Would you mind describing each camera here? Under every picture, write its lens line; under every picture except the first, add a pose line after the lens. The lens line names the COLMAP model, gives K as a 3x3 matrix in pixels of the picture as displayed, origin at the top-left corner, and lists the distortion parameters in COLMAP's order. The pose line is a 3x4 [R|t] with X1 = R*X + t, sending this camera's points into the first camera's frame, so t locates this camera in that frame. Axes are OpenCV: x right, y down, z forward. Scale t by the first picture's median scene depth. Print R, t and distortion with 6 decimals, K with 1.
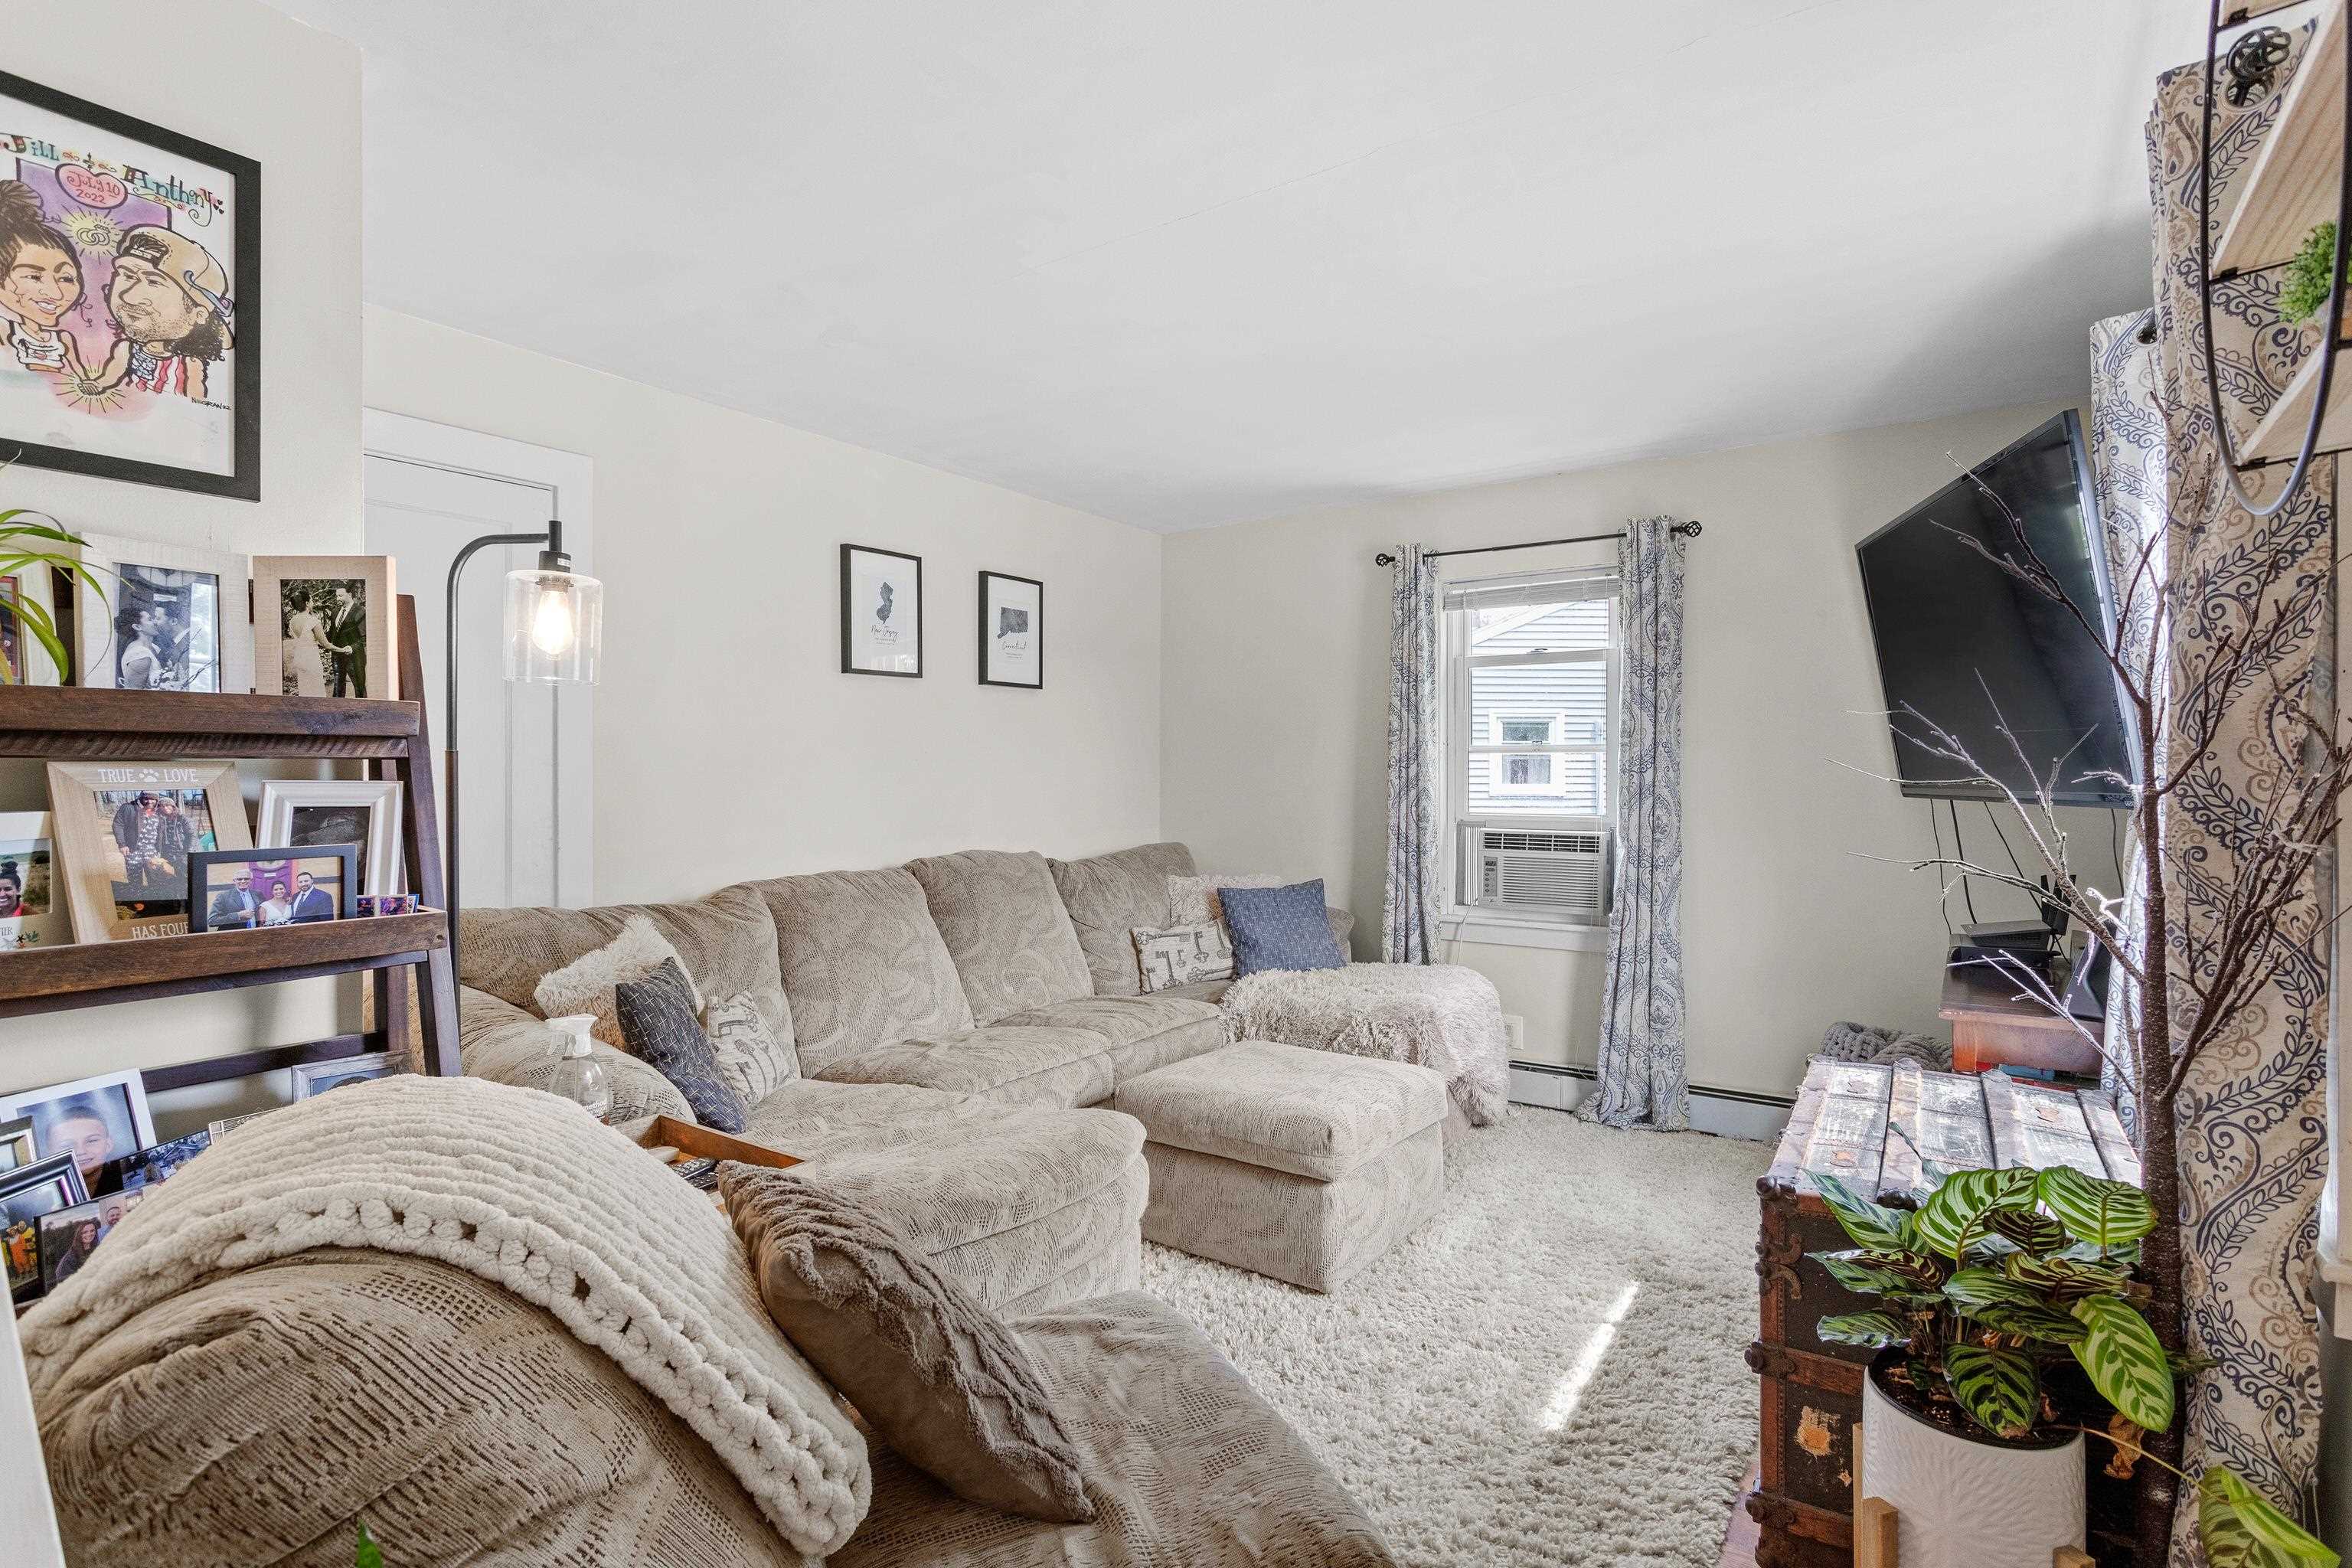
lens RADIAL K [[1141.5, 0, 1178.5], [0, 1141.5, 778.2], [0, 0, 1]] dist [0.005912, 0.004361]
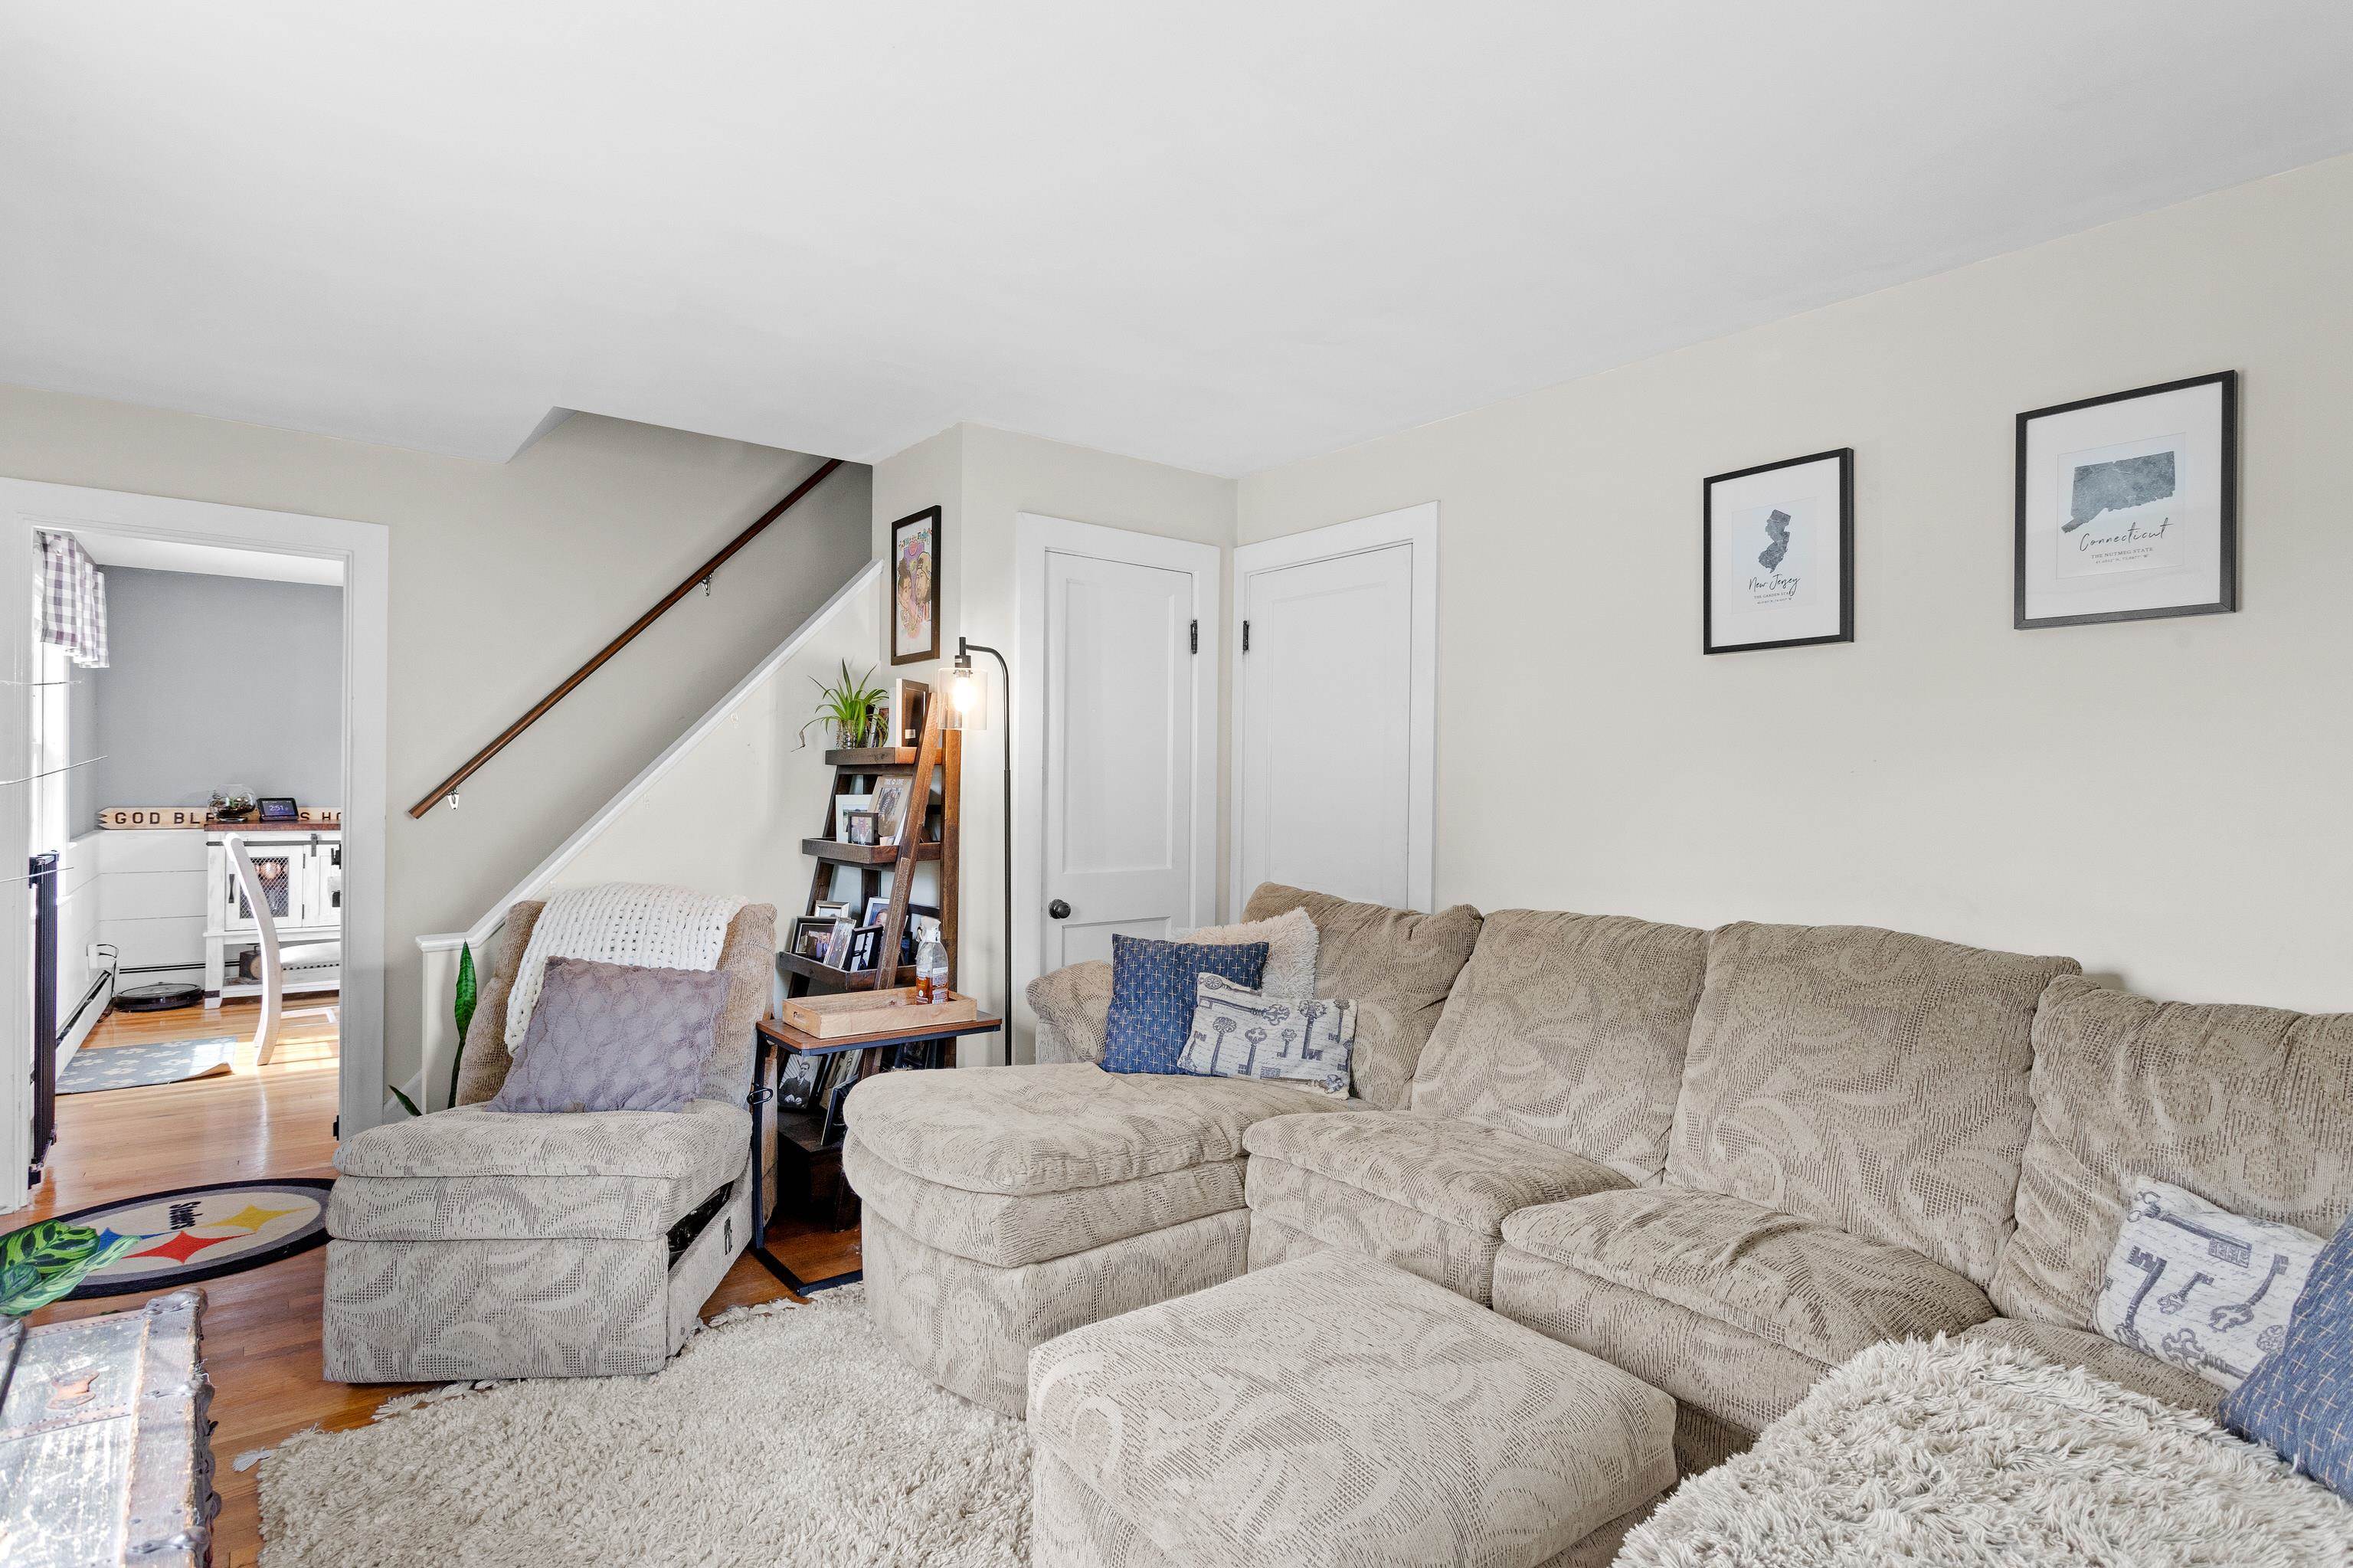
lens RADIAL K [[1142.0, 0, 1176.4], [0, 1142.0, 777.5], [0, 0, 1]] dist [0.005912, 0.004361]
pose [[-0.267947, -0.001927, -0.963432, 0.485133], [-0.014212, 0.999897, 0.001952, -0.008859], [0.963329, 0.014216, -0.267946, 0.826609]]
